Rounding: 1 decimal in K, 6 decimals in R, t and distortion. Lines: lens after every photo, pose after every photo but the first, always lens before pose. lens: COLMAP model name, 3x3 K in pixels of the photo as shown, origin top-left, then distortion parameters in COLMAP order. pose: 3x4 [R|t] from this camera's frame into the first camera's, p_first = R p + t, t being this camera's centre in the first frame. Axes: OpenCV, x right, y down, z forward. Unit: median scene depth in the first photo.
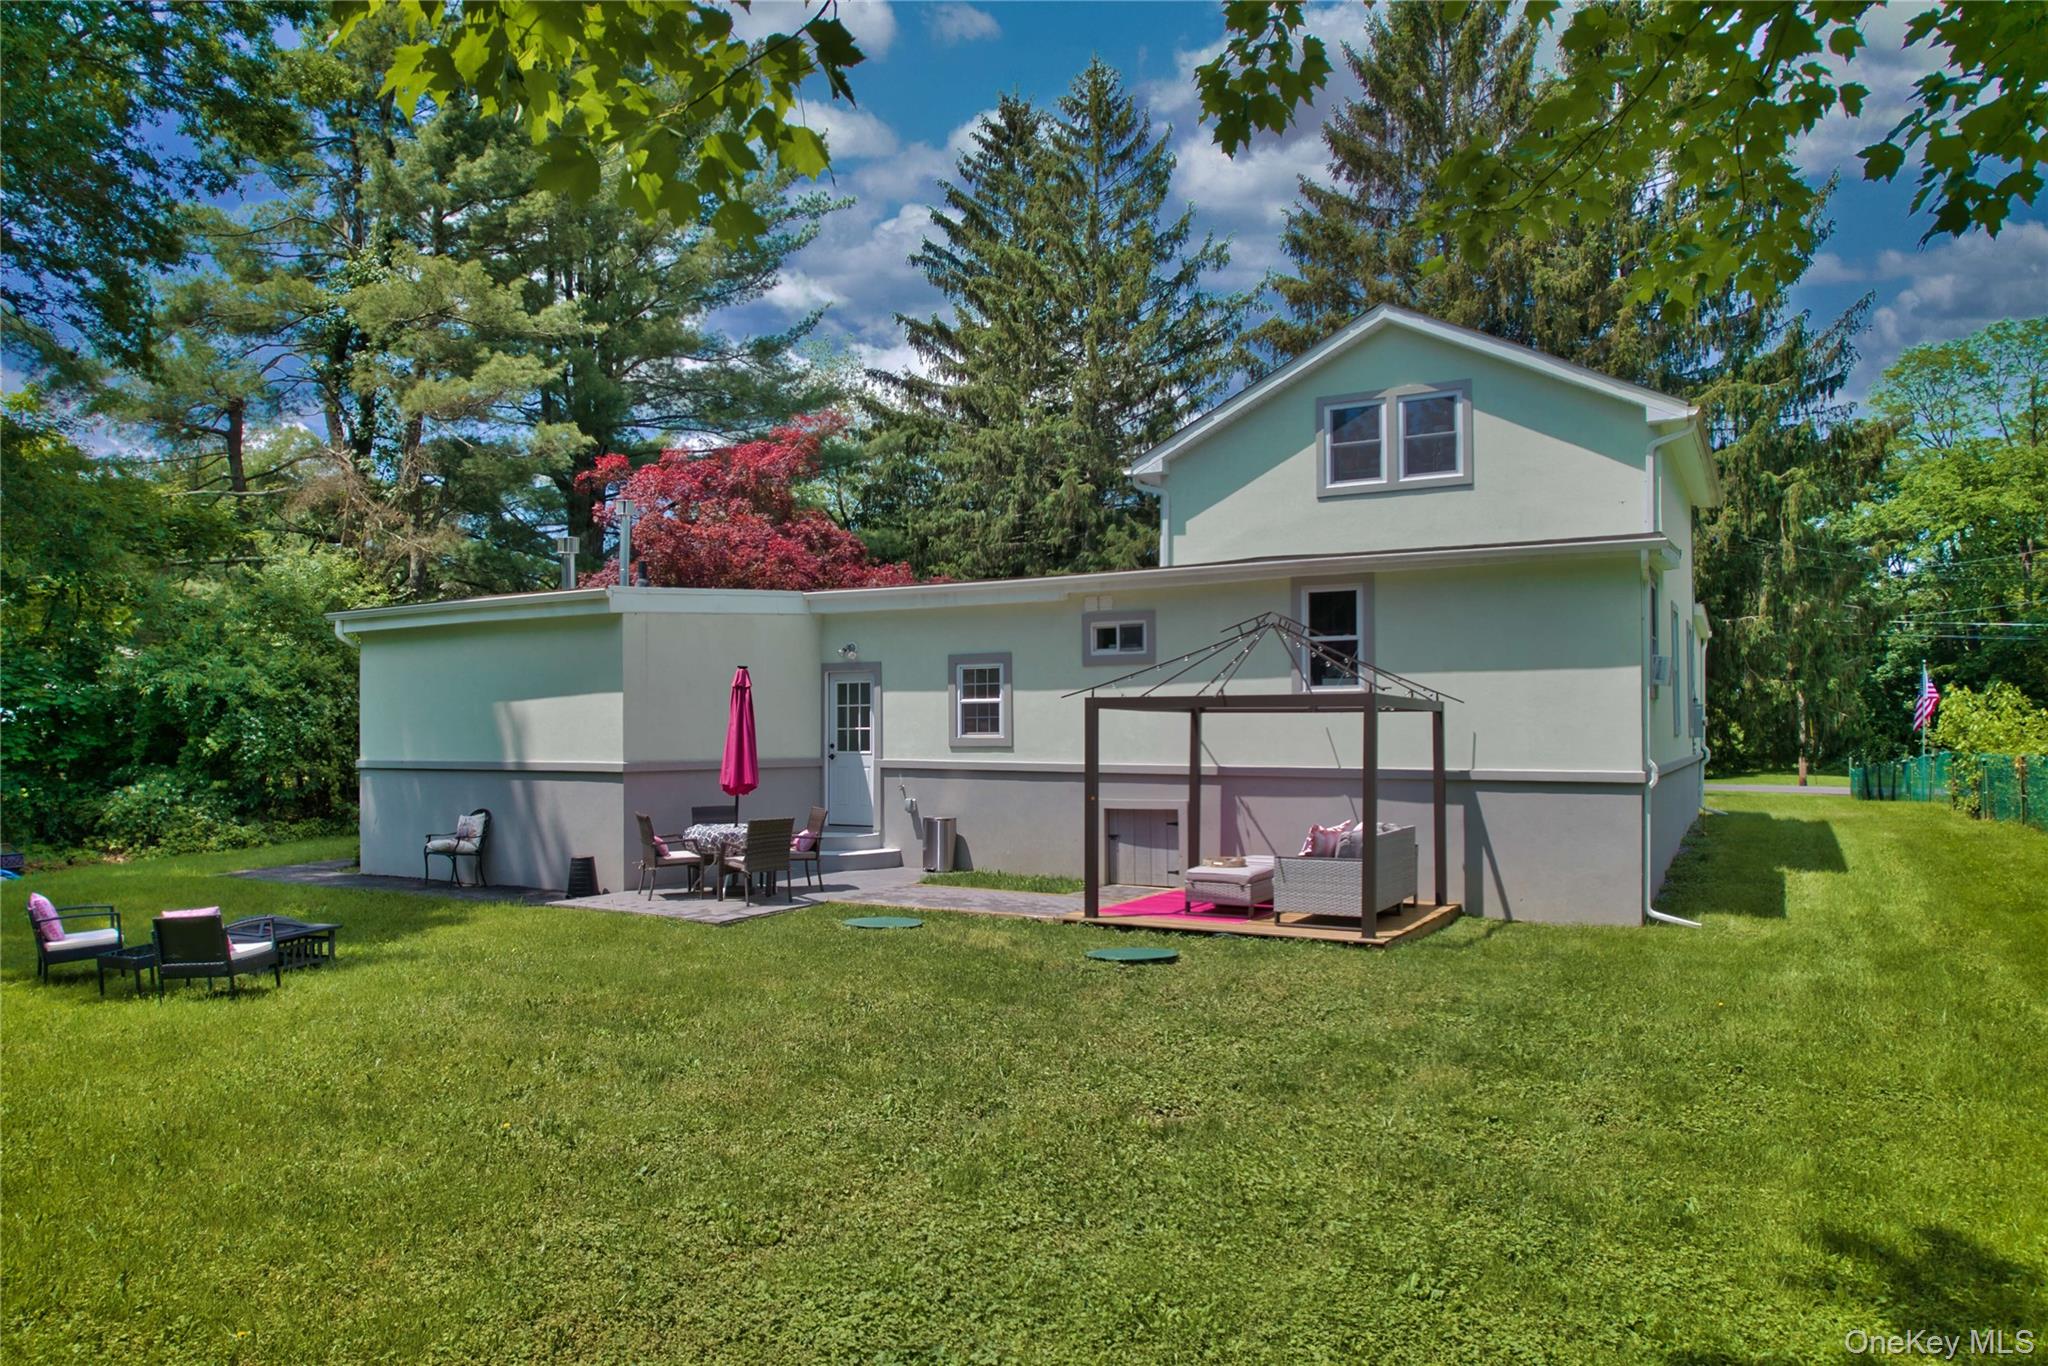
lens RADIAL K [[1351.1, 0, 997.4], [0, 1351.1, 734.3], [0, 0, 1]] dist [-0.067625, 0.044344]
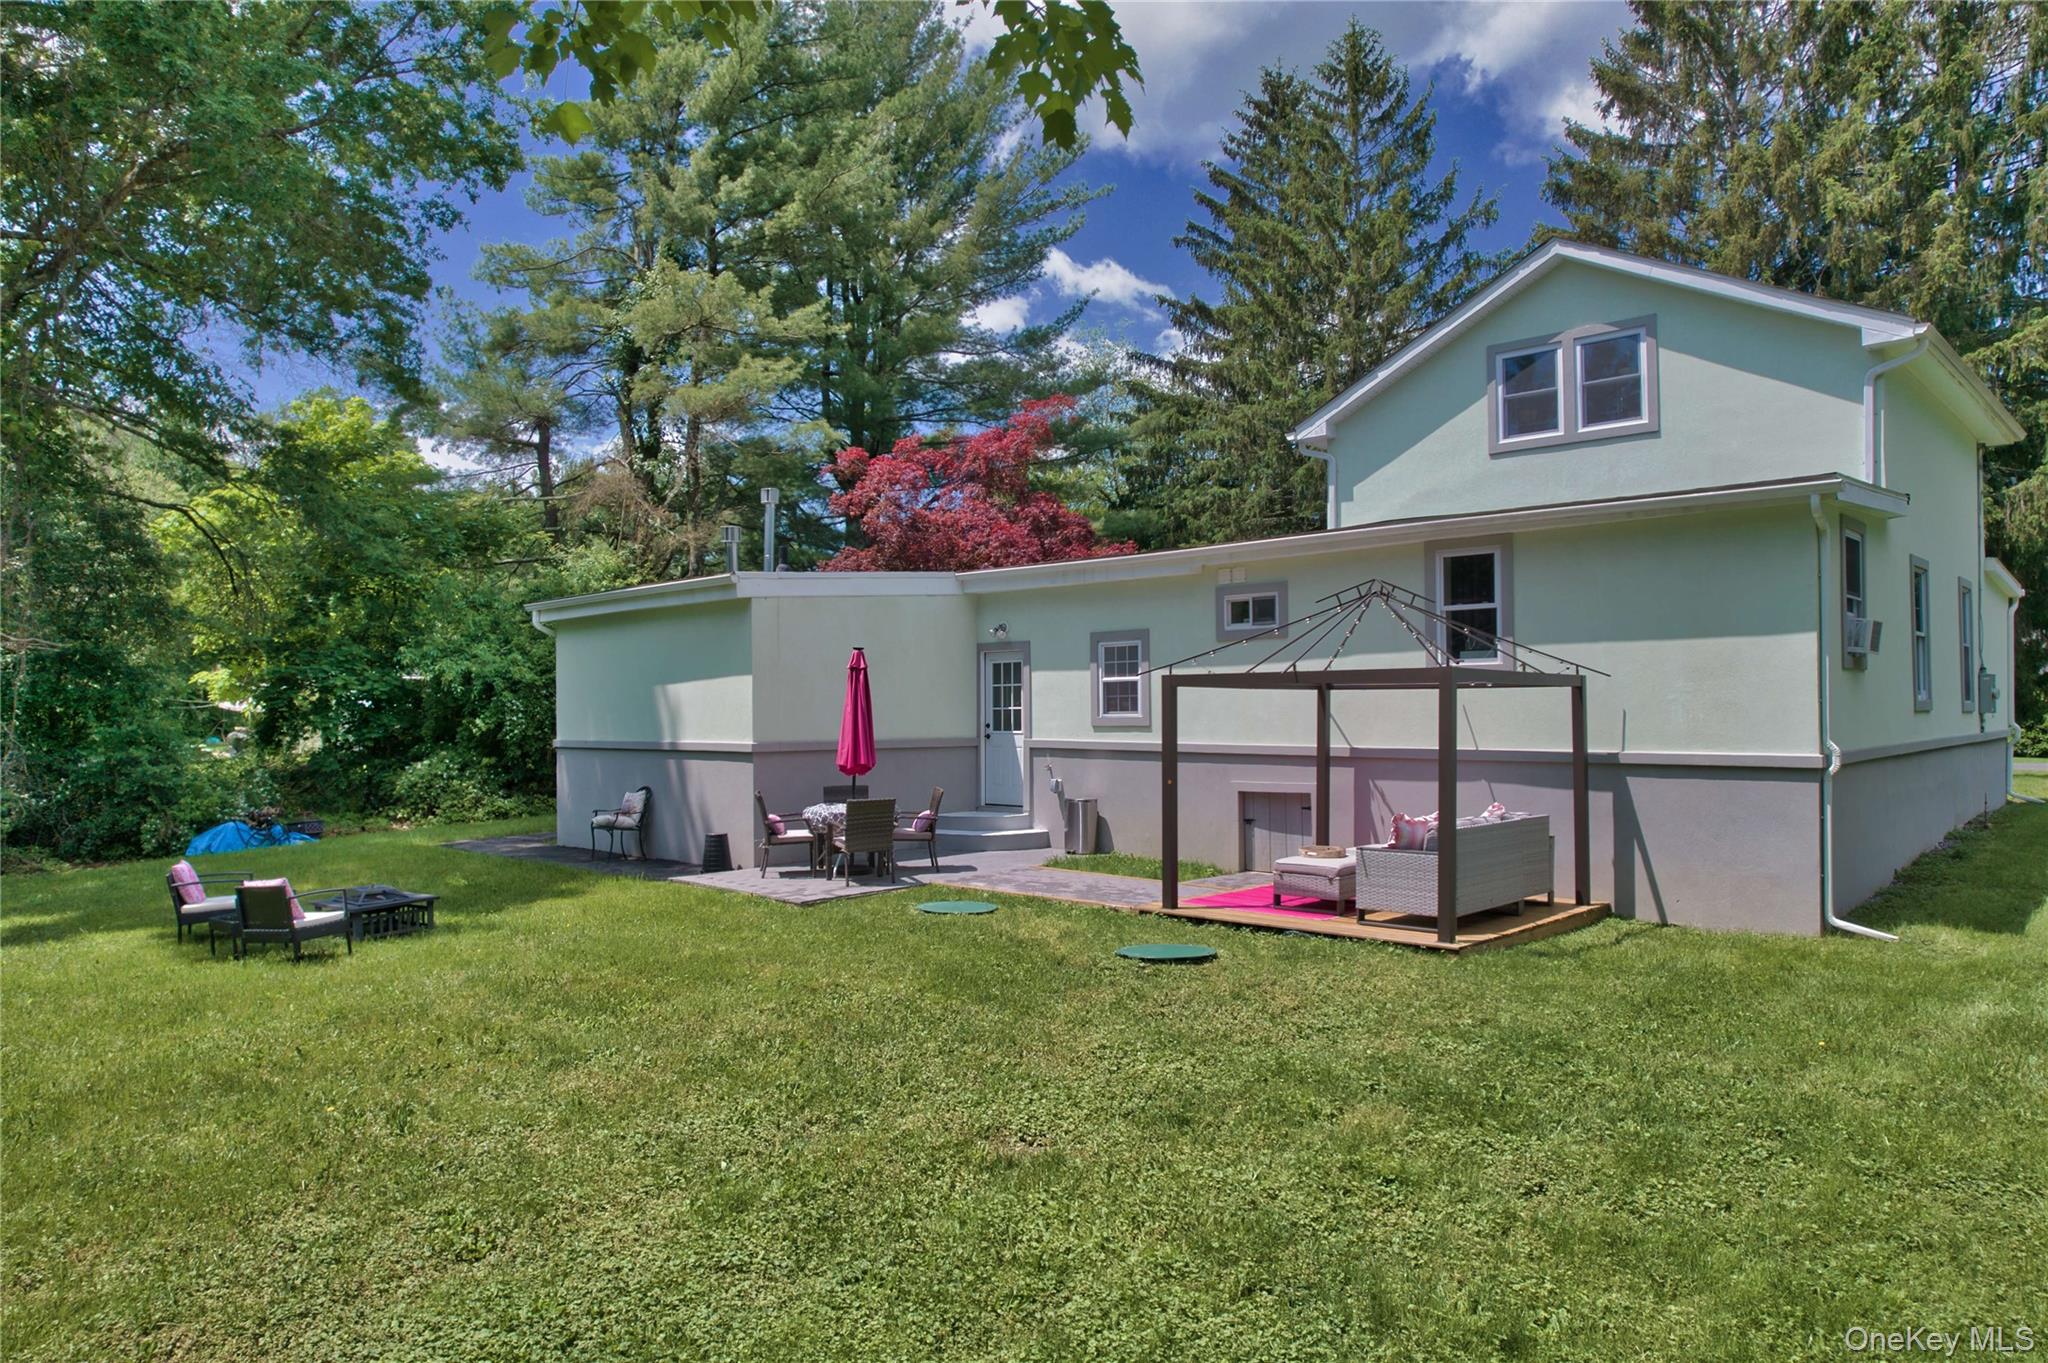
lens RADIAL K [[1308.4, 0, 1033.2], [0, 1308.4, 708.6], [0, 0, 1]] dist [-0.073896, 0.058454]
pose [[0.973991, -0.005030, -0.226530, 0.137823], [0.004584, 0.999986, -0.002496, -0.001505], [0.226539, 0.001392, 0.974001, 0.067345]]
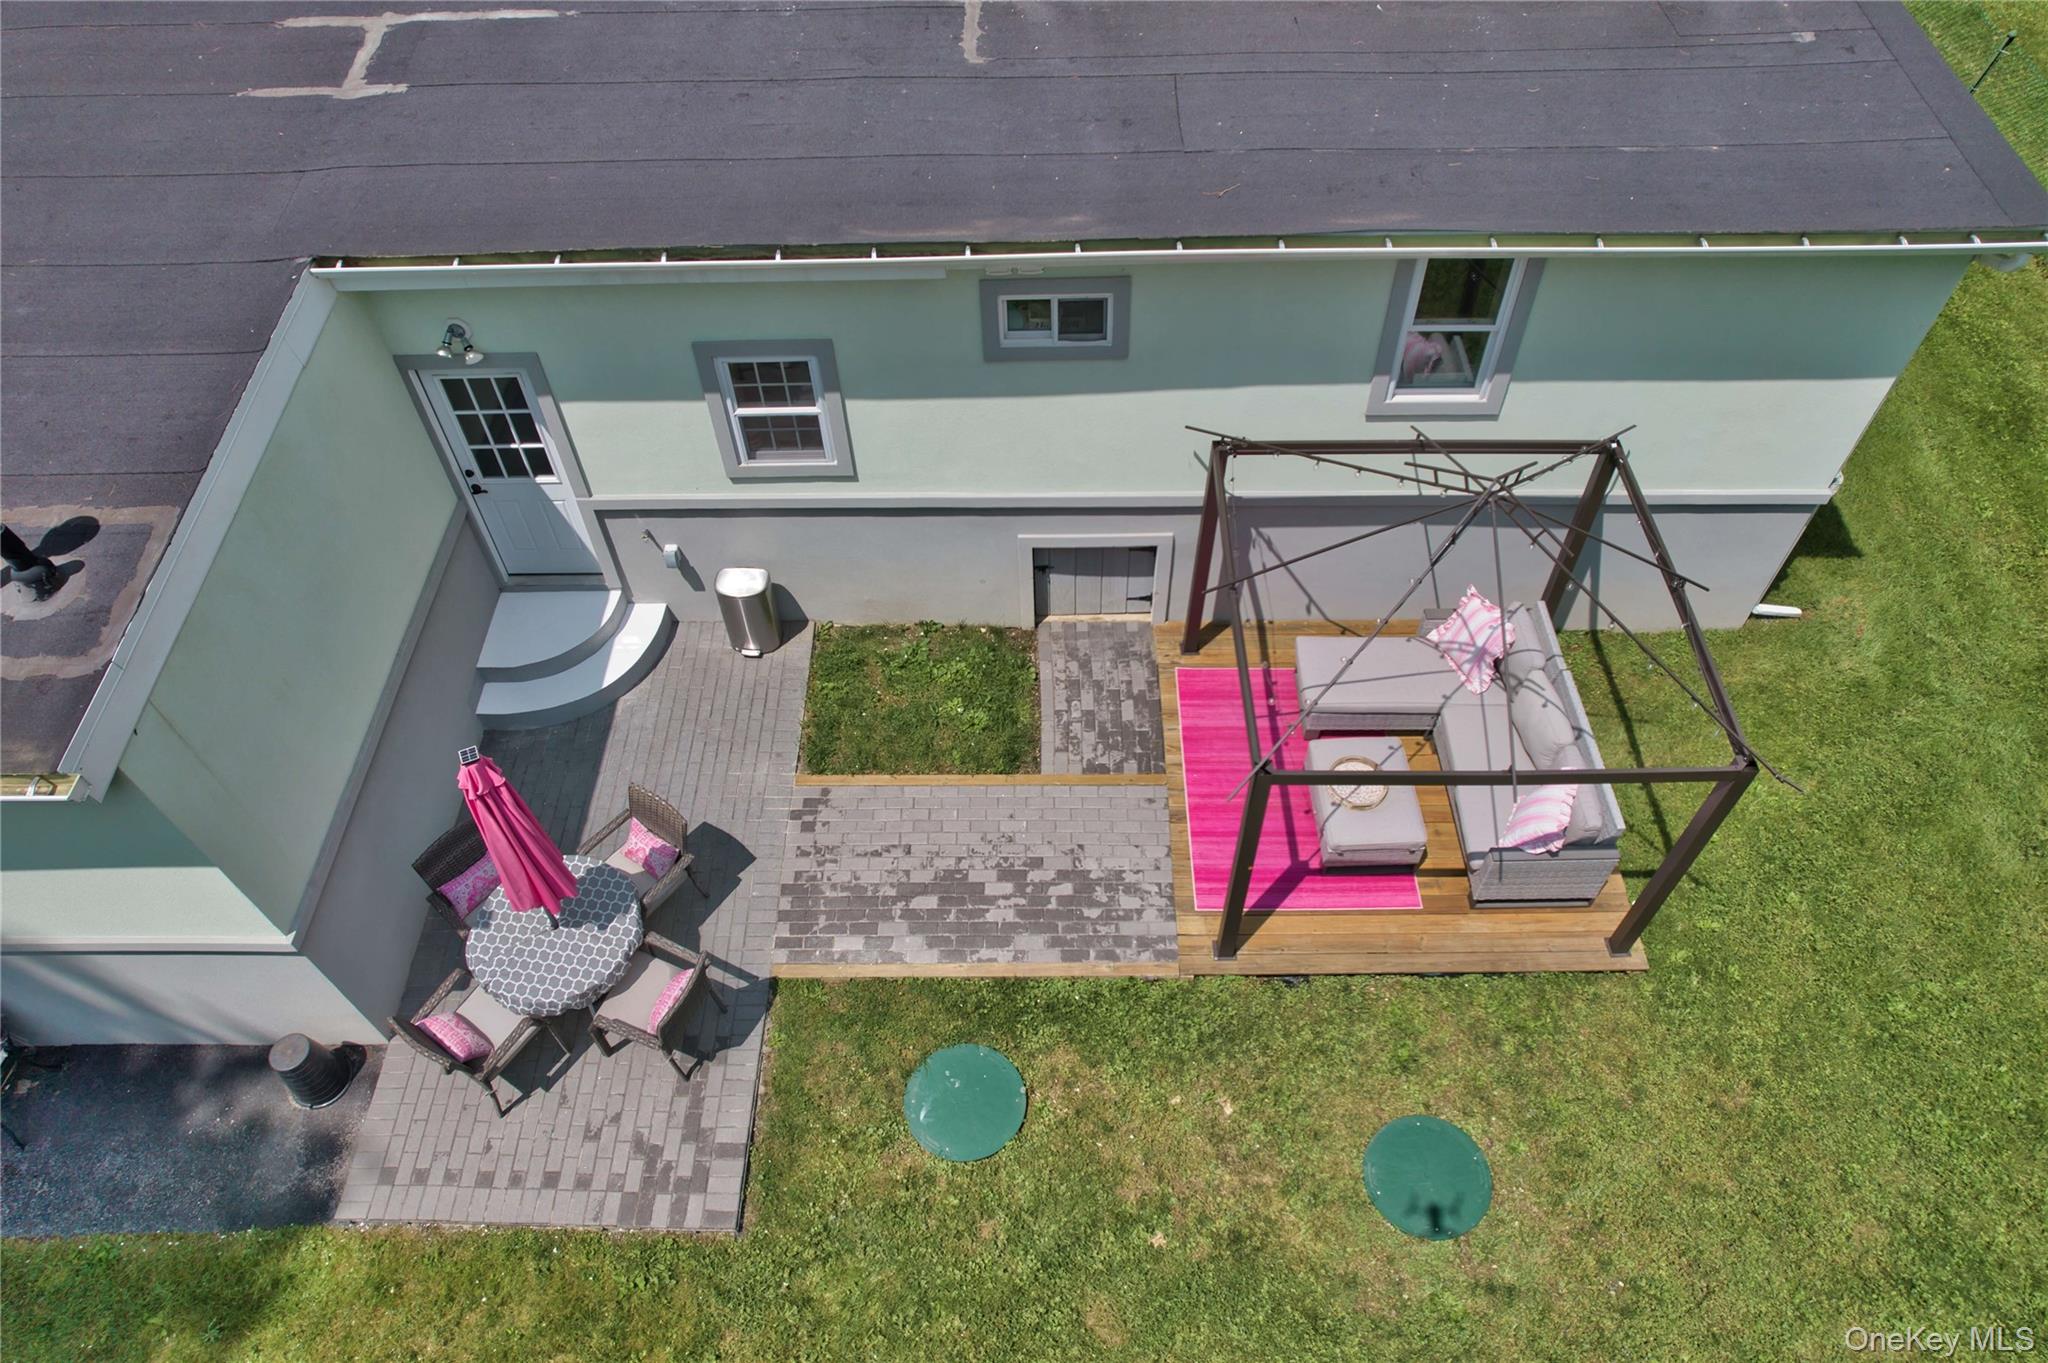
lens RADIAL K [[1308.4, 0, 1033.2], [0, 1308.4, 708.6], [0, 0, 1]] dist [-0.073896, 0.058454]
pose [[0.865119, -0.400179, 0.302367, -0.128694], [0.011948, 0.619116, 0.785209, -0.357884], [-0.501425, -0.675686, 0.540390, 0.576539]]
